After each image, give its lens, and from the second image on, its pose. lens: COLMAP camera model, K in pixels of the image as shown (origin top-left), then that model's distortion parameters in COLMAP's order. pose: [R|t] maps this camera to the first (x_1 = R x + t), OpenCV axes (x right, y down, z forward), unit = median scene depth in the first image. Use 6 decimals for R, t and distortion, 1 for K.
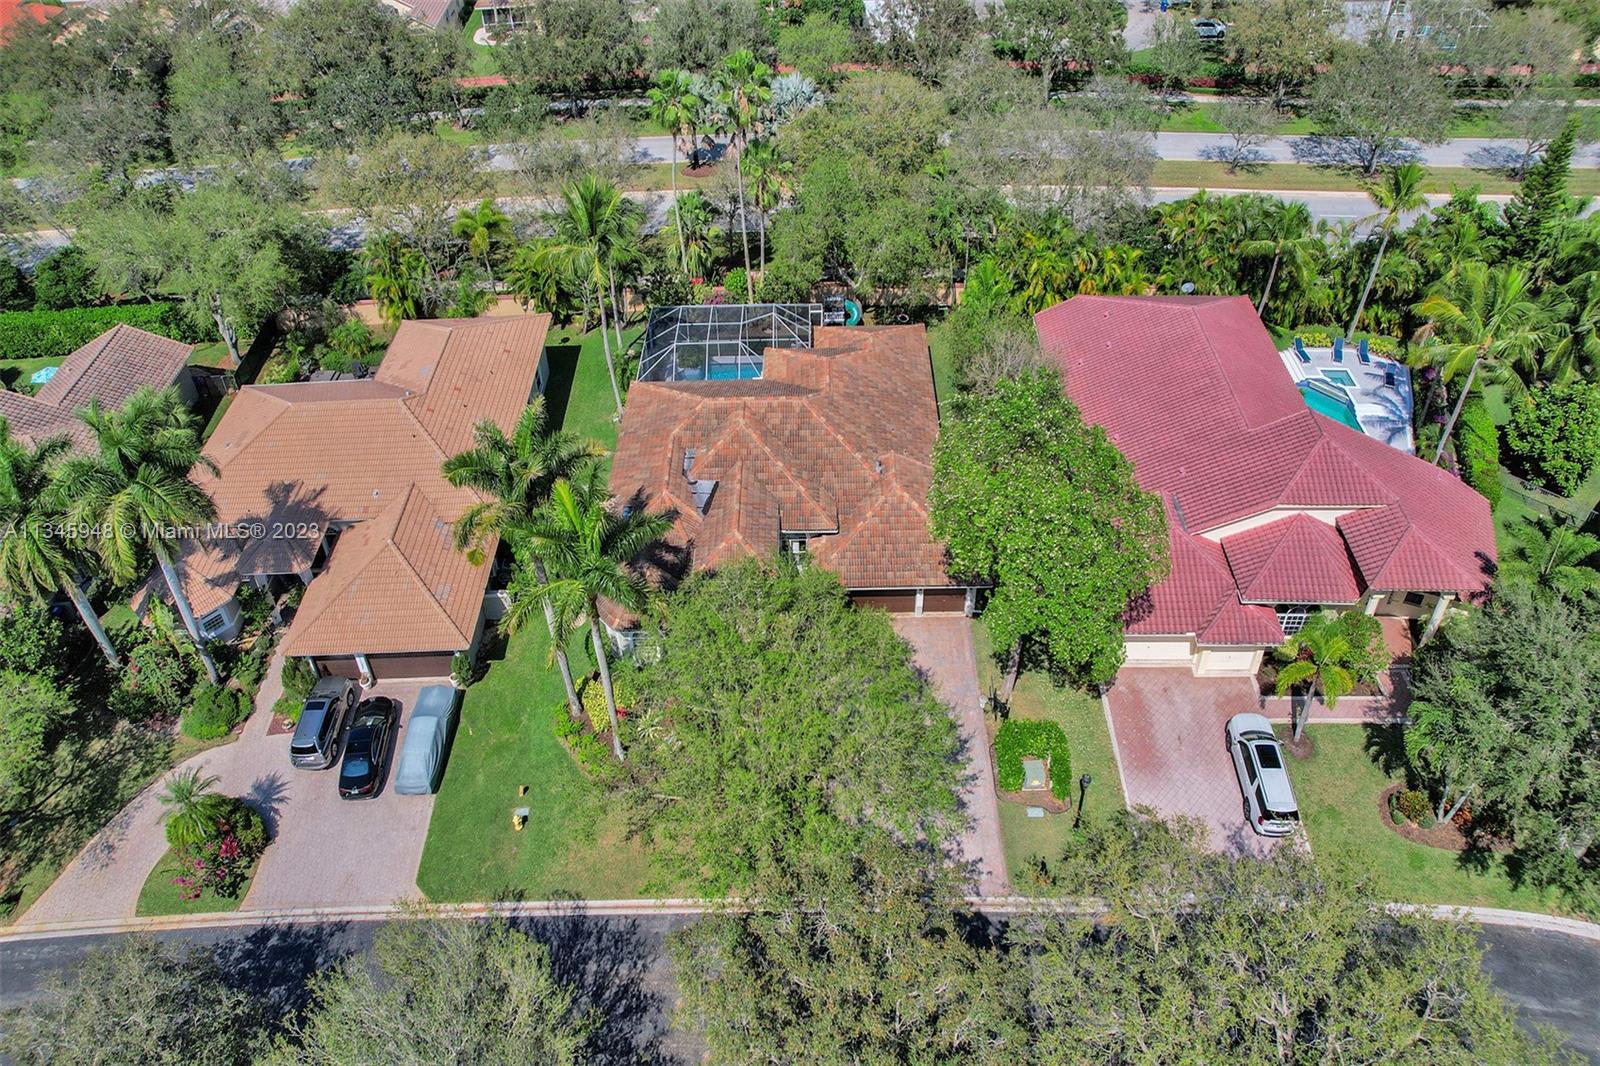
lens RADIAL K [[896.0, 0, 778.7], [0, 896.0, 432.3], [0, 0, 1]] dist [-0.064101, 0.039875]
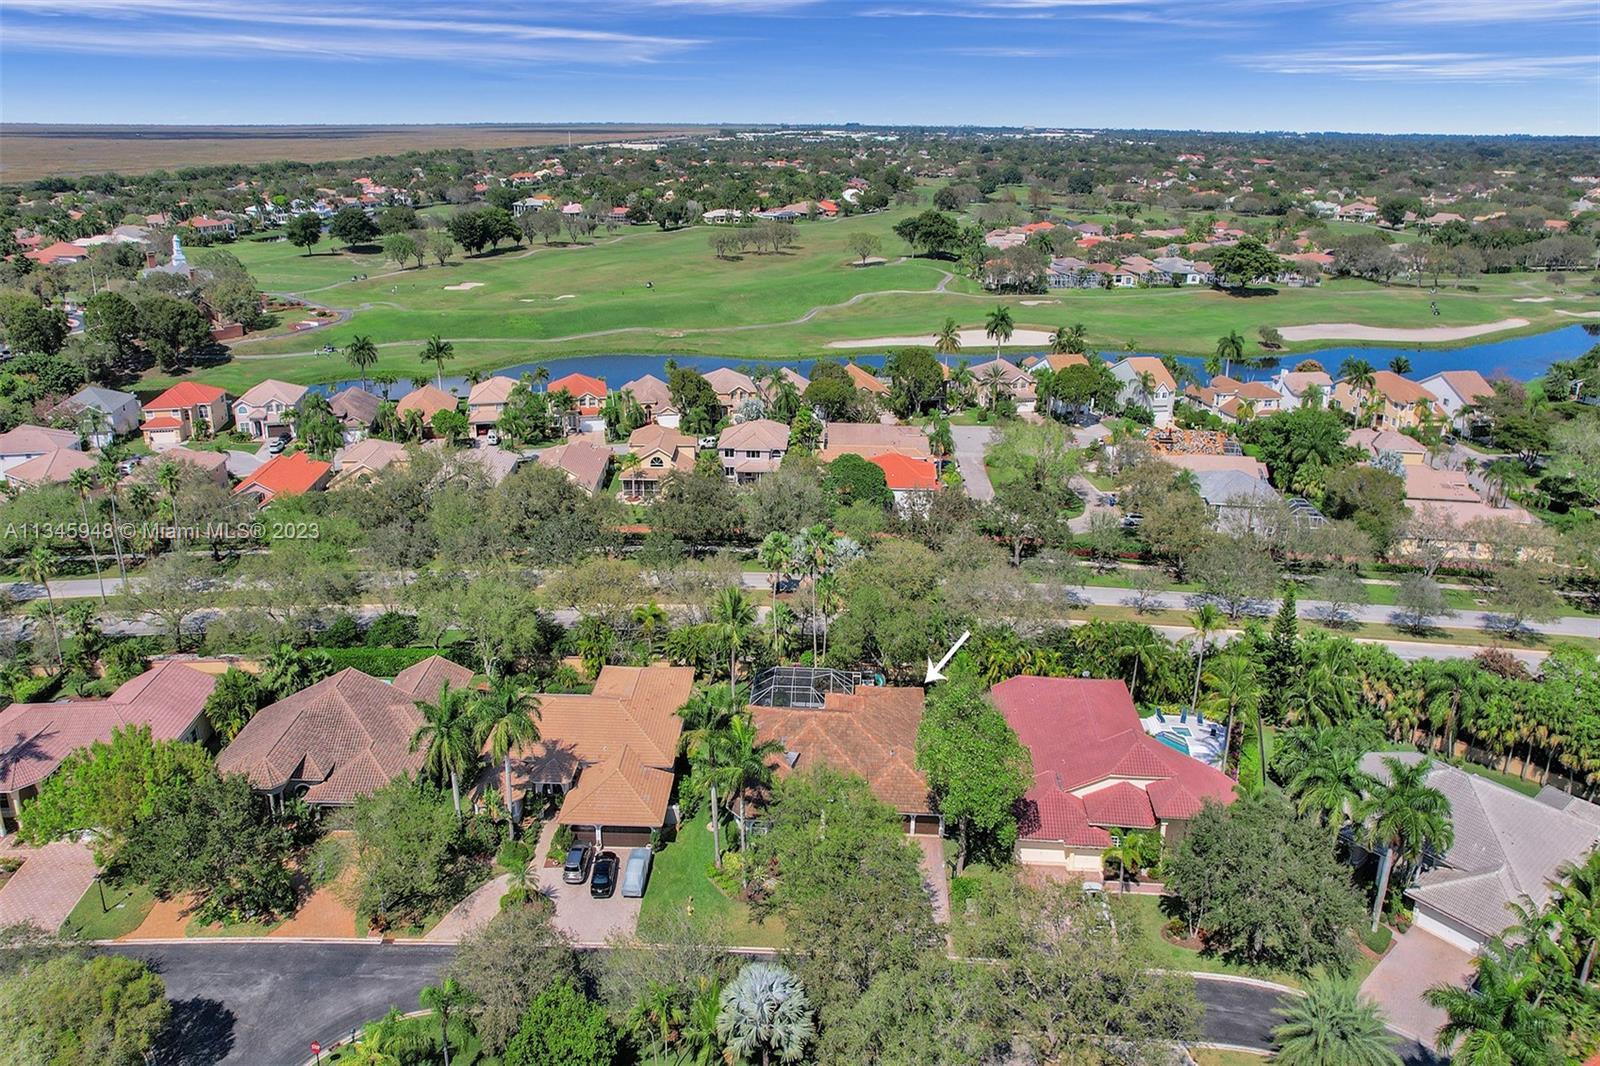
lens RADIAL K [[1182.3, 0, 773.1], [0, 1182.3, 533.7], [0, 0, 1]] dist [0.006221, 0.002009]
pose [[0.998233, 0.054755, -0.023069, -0.077470], [-0.059401, 0.928515, -0.366511, 0.436701], [0.001351, 0.367234, 0.930128, -1.139709]]
